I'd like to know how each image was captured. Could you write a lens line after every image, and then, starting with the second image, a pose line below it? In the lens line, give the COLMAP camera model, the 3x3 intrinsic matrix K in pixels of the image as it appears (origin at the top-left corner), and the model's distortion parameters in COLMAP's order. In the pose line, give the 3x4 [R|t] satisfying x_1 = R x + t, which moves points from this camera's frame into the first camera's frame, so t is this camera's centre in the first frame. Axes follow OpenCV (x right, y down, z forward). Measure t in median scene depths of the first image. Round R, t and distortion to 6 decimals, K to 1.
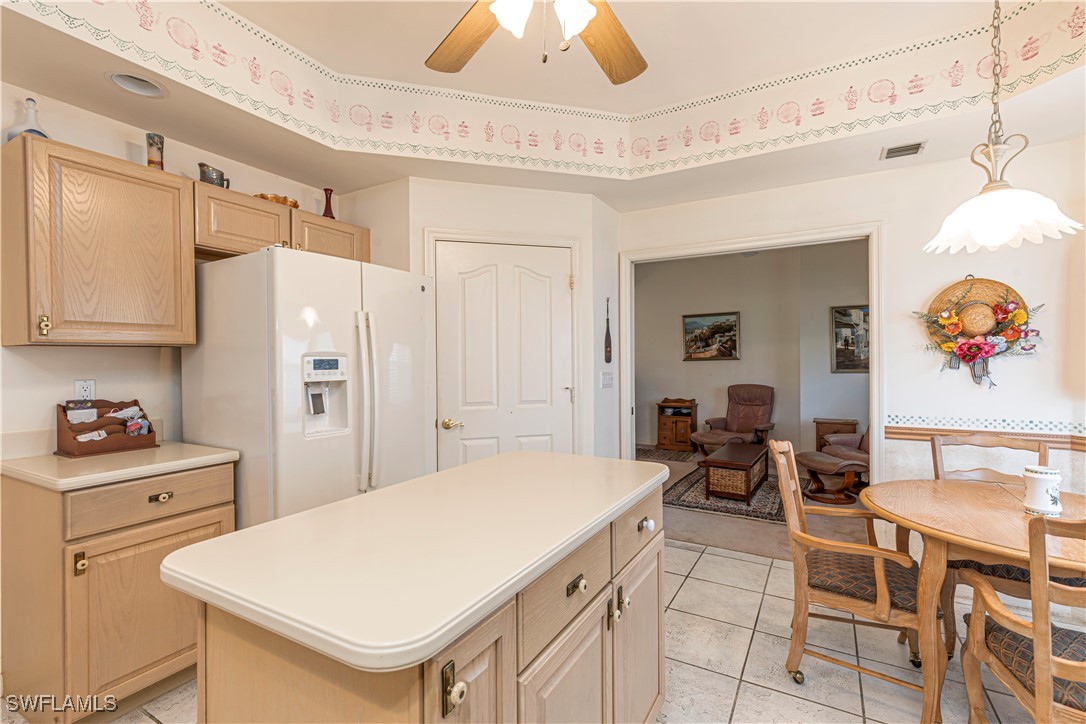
lens RADIAL K [[492.1, 0, 545.2], [0, 492.1, 362.6], [0, 0, 1]] dist [0.001869, 0.000043]
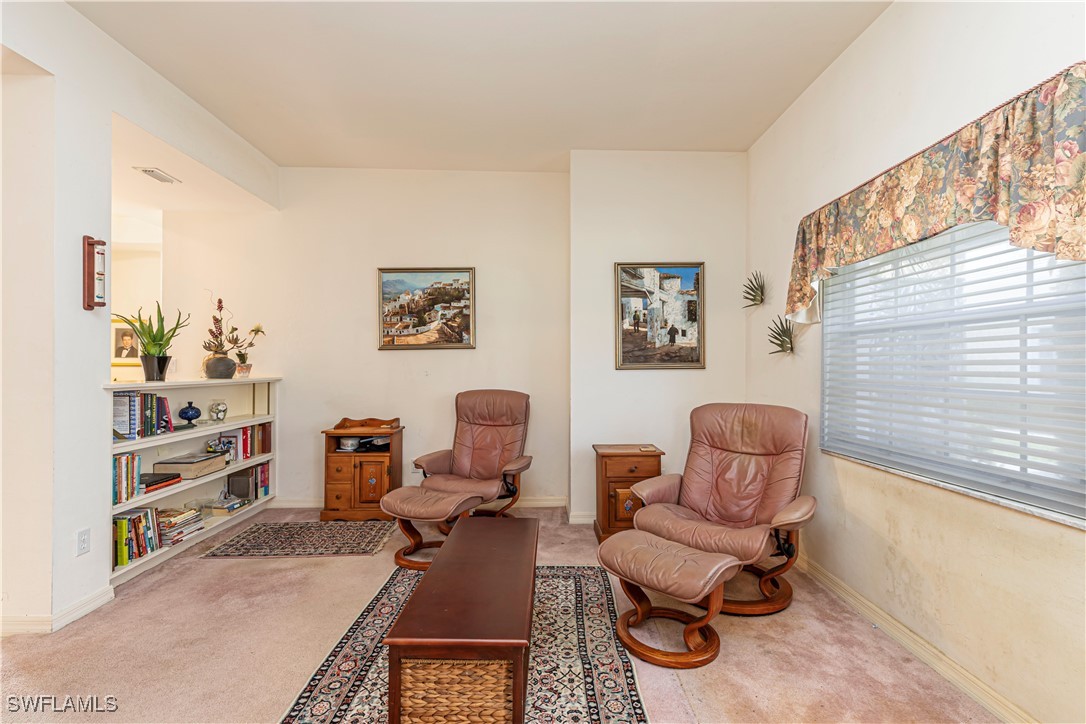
lens RADIAL K [[492.1, 0, 543.2], [0, 492.1, 364.7], [0, 0, 1]] dist [0.001869, 0.000043]
pose [[0.860653, 0.006543, 0.509151, 0.164242], [-0.003053, 0.999966, -0.007689, 0.017707], [-0.509184, 0.005063, 0.860643, 0.447849]]
